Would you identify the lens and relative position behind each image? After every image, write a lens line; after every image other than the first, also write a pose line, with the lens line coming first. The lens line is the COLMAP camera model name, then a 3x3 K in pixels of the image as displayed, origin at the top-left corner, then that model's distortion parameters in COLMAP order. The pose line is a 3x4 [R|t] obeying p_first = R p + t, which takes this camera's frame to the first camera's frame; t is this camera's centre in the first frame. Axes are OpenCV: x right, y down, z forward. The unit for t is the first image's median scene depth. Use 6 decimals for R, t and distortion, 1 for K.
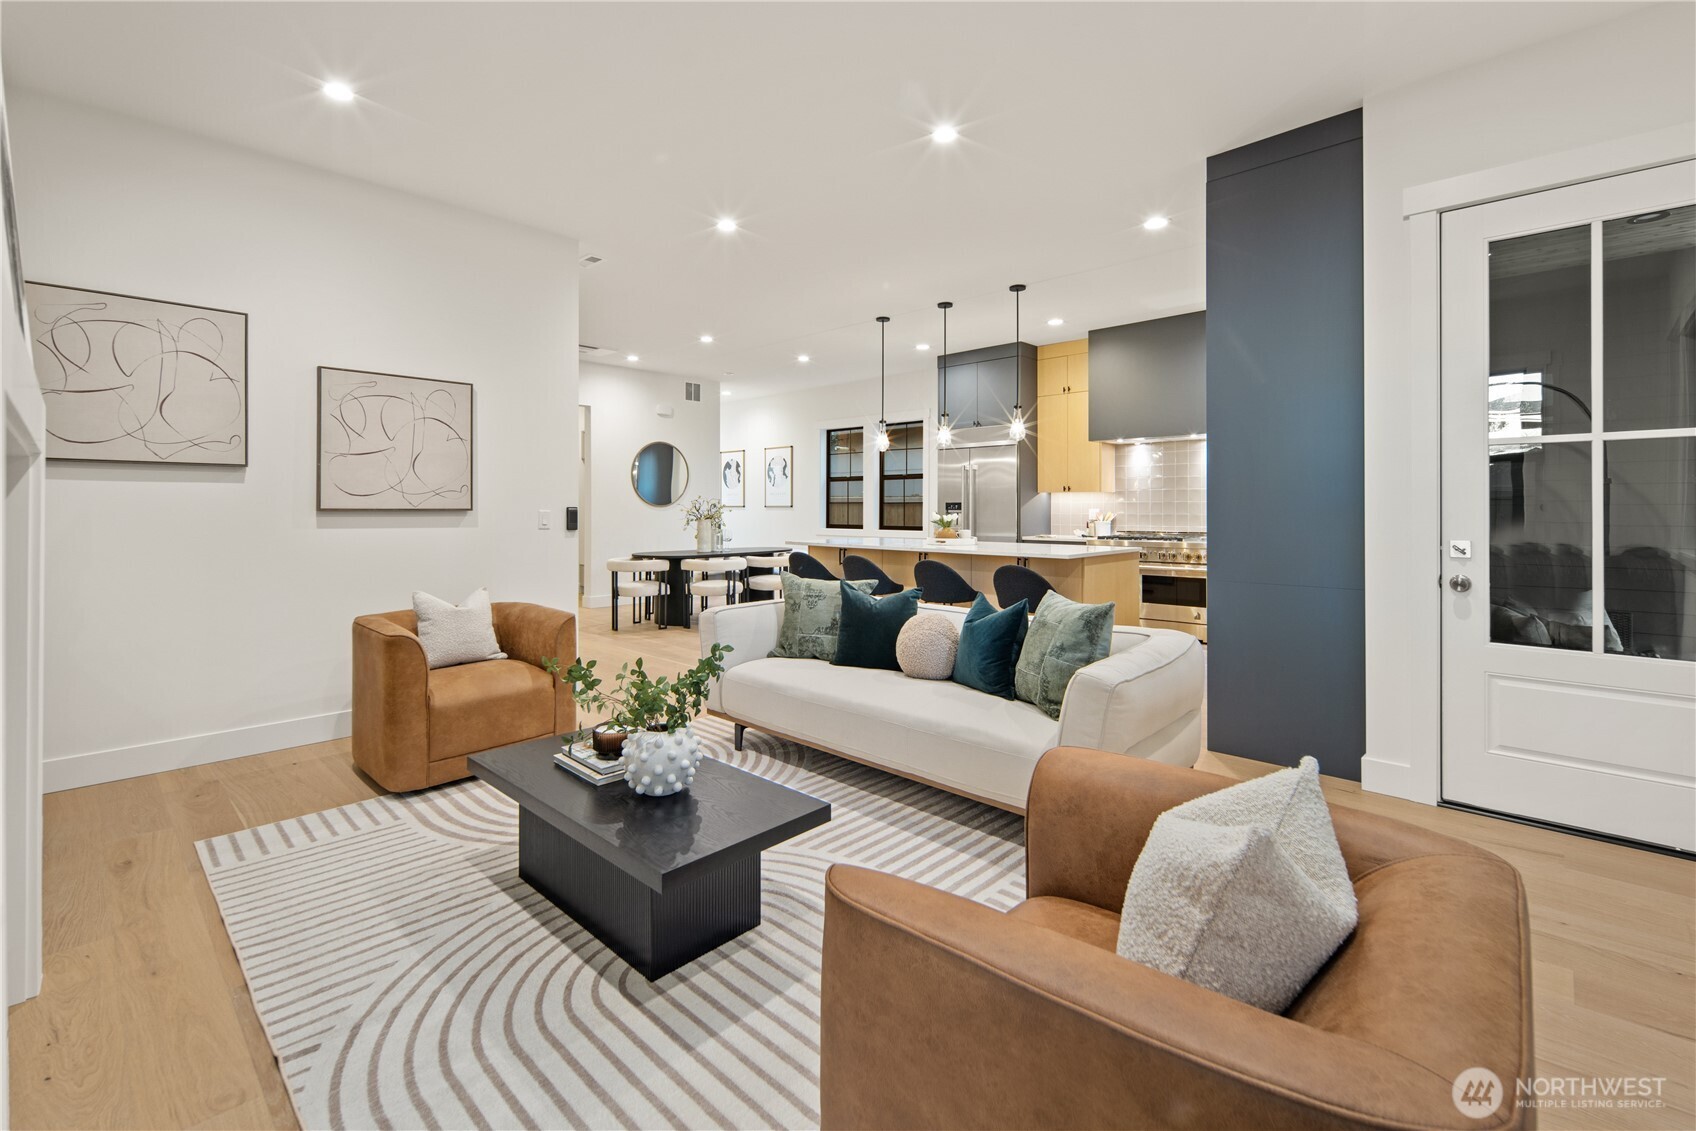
lens RADIAL K [[740.2, 0, 845.0], [0, 740.2, 518.9], [0, 0, 1]] dist [0.001637, -0.000663]
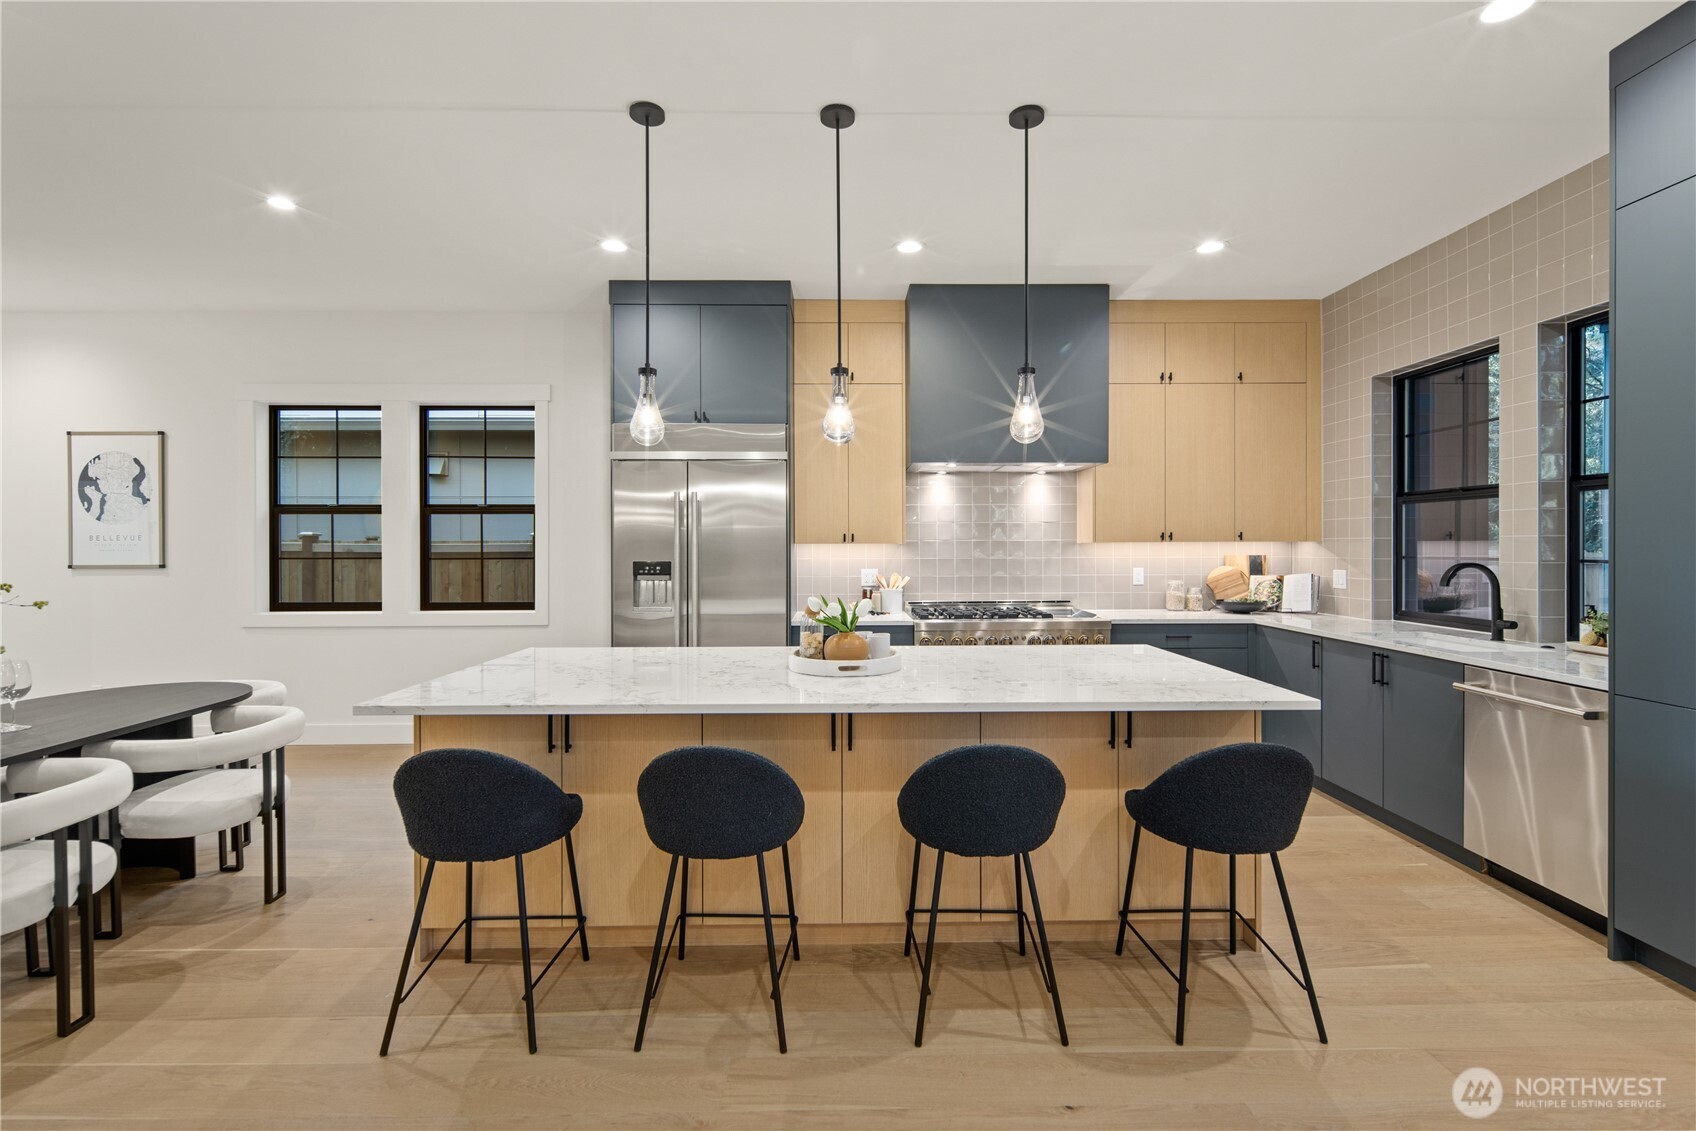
lens RADIAL K [[740.2, 0, 852.5], [0, 740.2, 558.2], [0, 0, 1]] dist [0.001637, -0.000663]
pose [[0.710298, -0.013197, 0.703778, -0.130077], [0.013260, 0.999898, 0.005366, -0.026404], [-0.703777, 0.005521, 0.710400, 0.544379]]
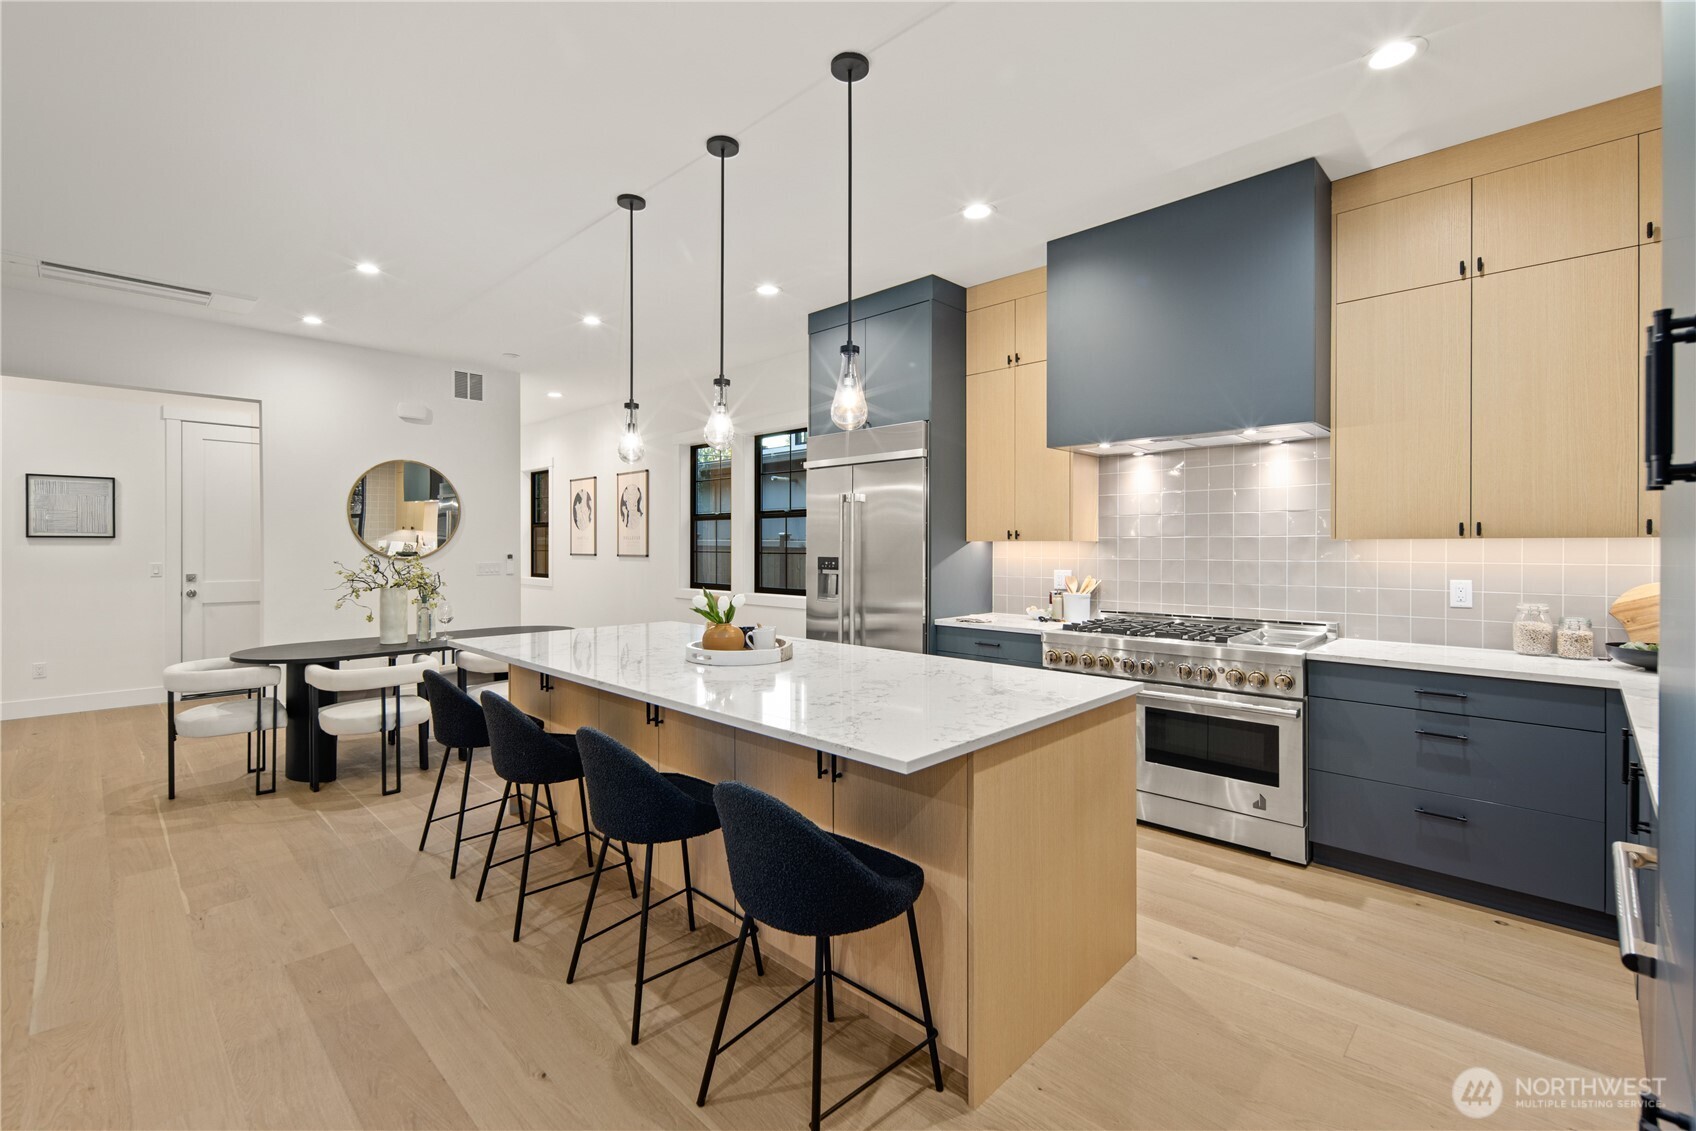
lens RADIAL K [[740.2, 0, 846.4], [0, 740.2, 558.8], [0, 0, 1]] dist [0.001637, -0.000663]
pose [[0.999987, -0.000630, -0.005126, 0.170448], [0.000653, 0.999989, 0.004566, -0.024652], [0.005123, -0.004570, 0.999976, 0.422324]]
